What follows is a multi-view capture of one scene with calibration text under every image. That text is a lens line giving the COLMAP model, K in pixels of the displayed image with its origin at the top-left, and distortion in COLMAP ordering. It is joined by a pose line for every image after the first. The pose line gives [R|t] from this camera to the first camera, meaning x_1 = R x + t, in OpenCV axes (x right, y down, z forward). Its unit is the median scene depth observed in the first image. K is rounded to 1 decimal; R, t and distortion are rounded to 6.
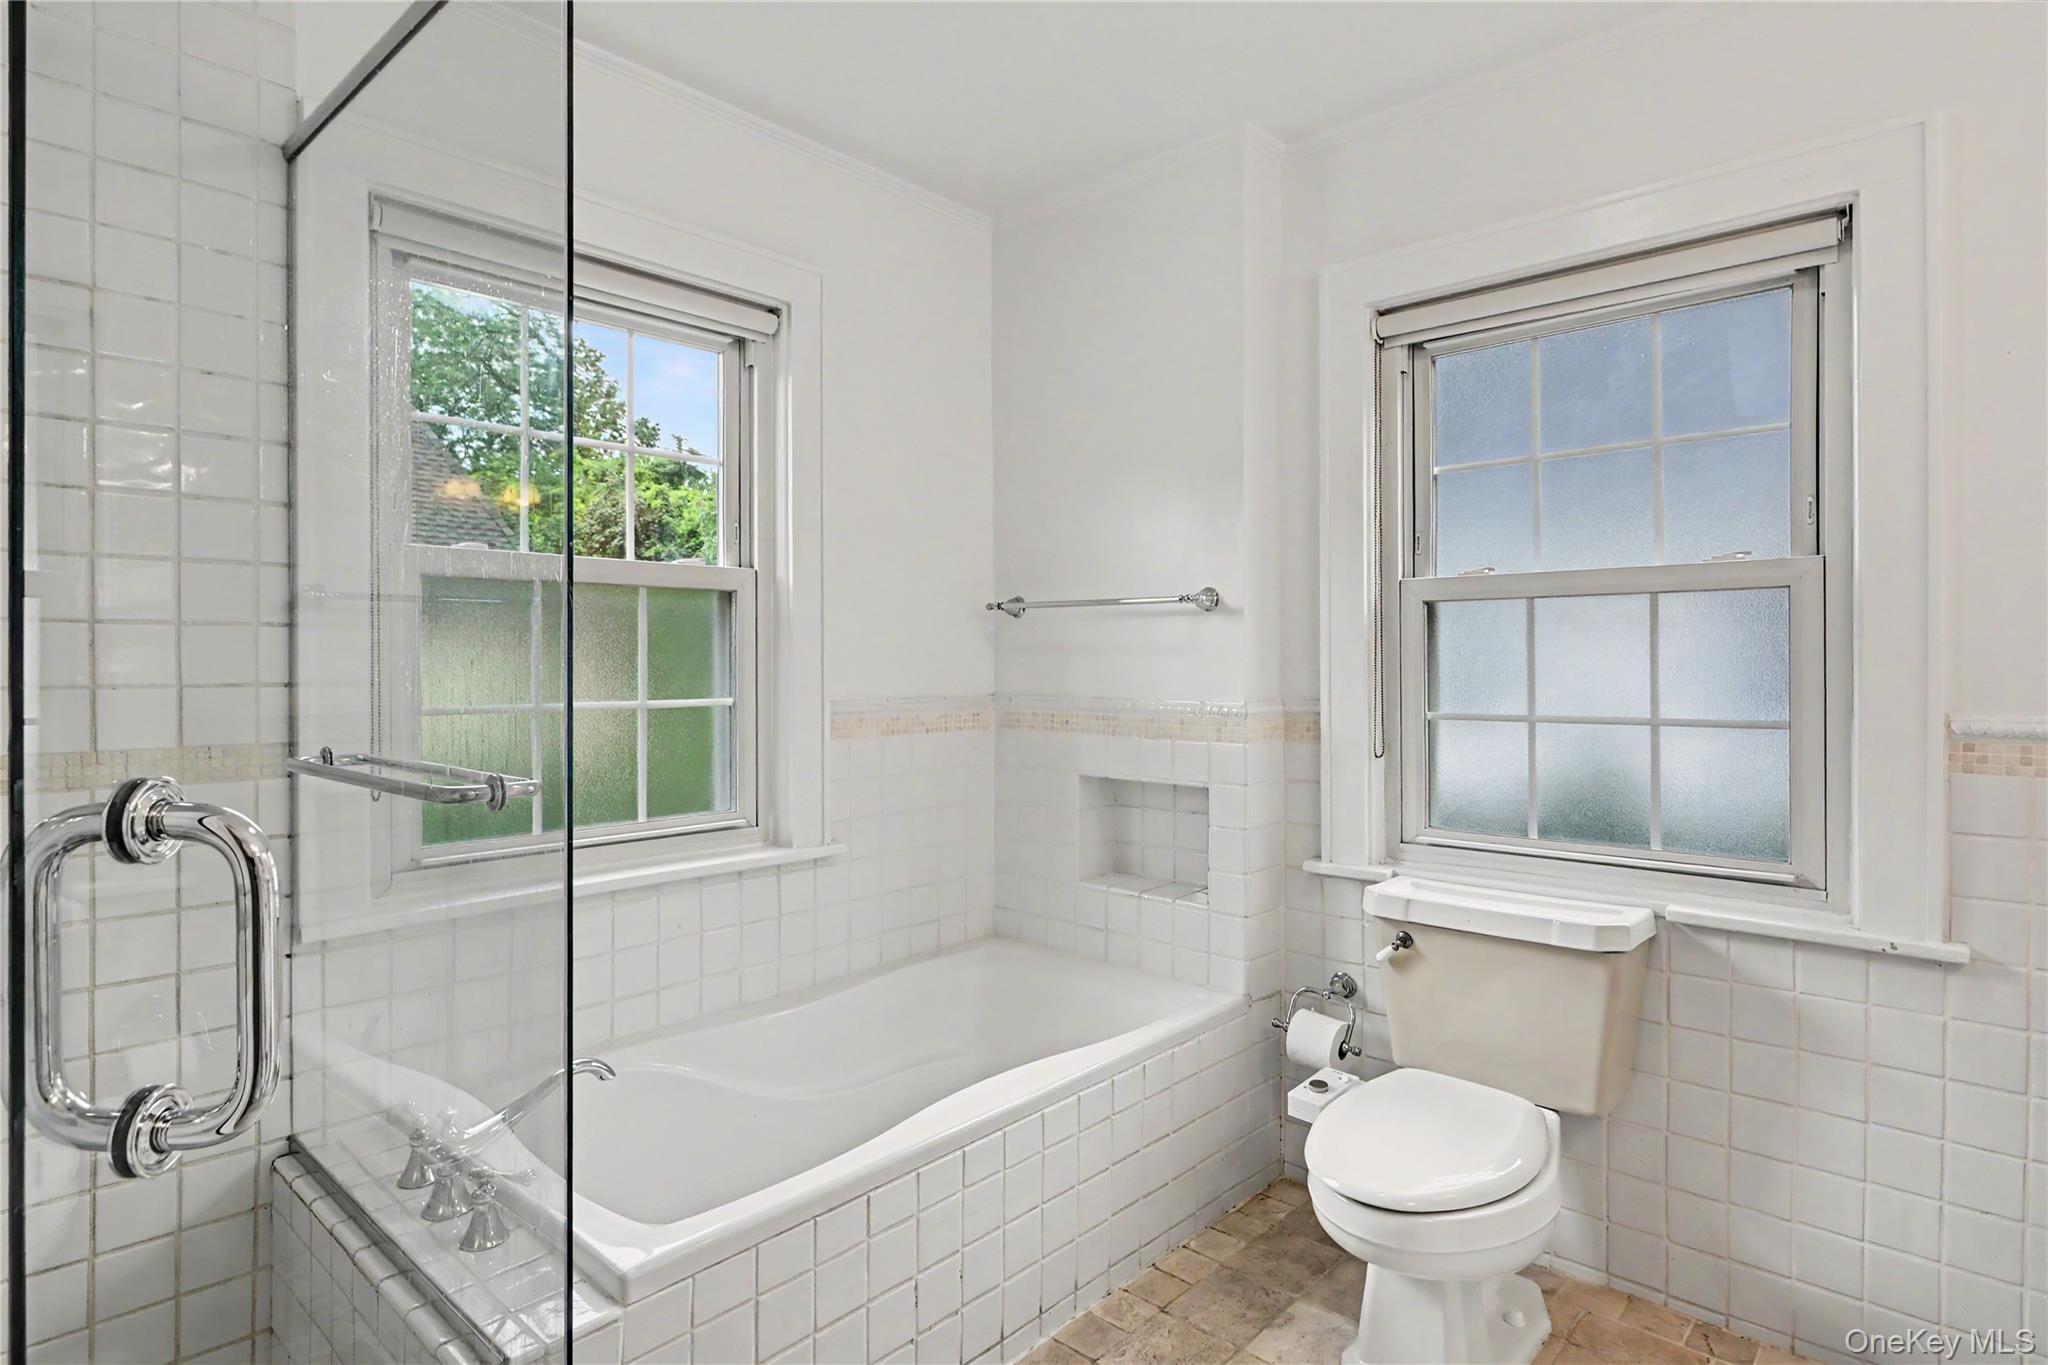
lens RADIAL K [[1078.7, 0, 1009.0], [0, 1078.7, 663.5], [0, 0, 1]] dist [0.000085, 0.000221]
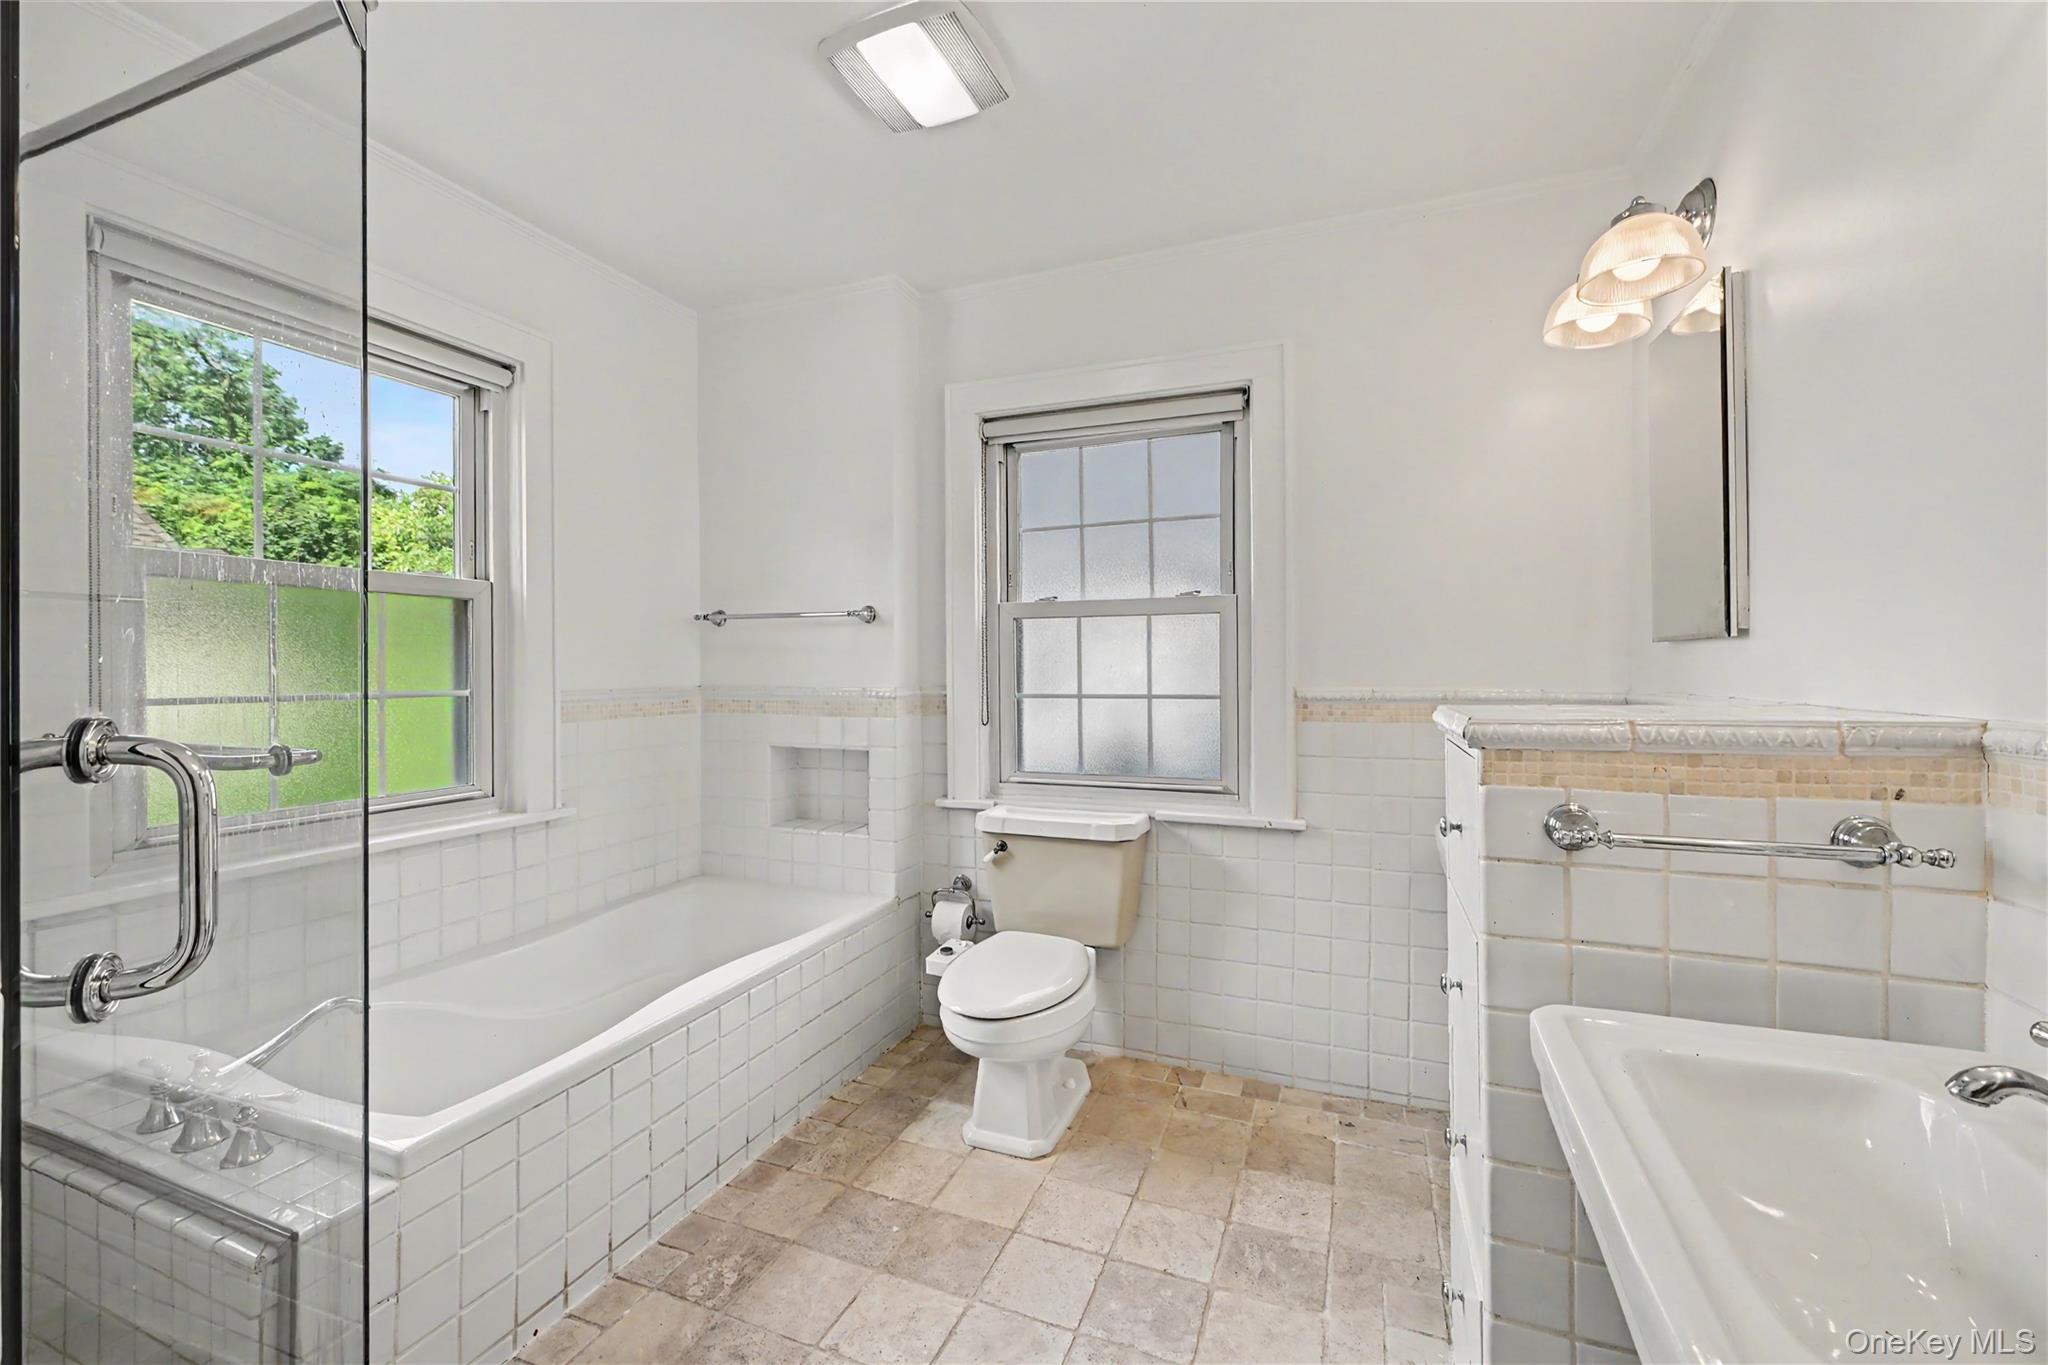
lens RADIAL K [[854.1, 0, 1012.4], [0, 854.1, 666.9], [0, 0, 1]] dist [0.000958, 0.000094]
pose [[0.935343, -0.001771, 0.353738, -0.033765], [0.003074, 0.999990, -0.003121, 0.013684], [-0.353729, 0.004006, 0.935339, -0.101269]]
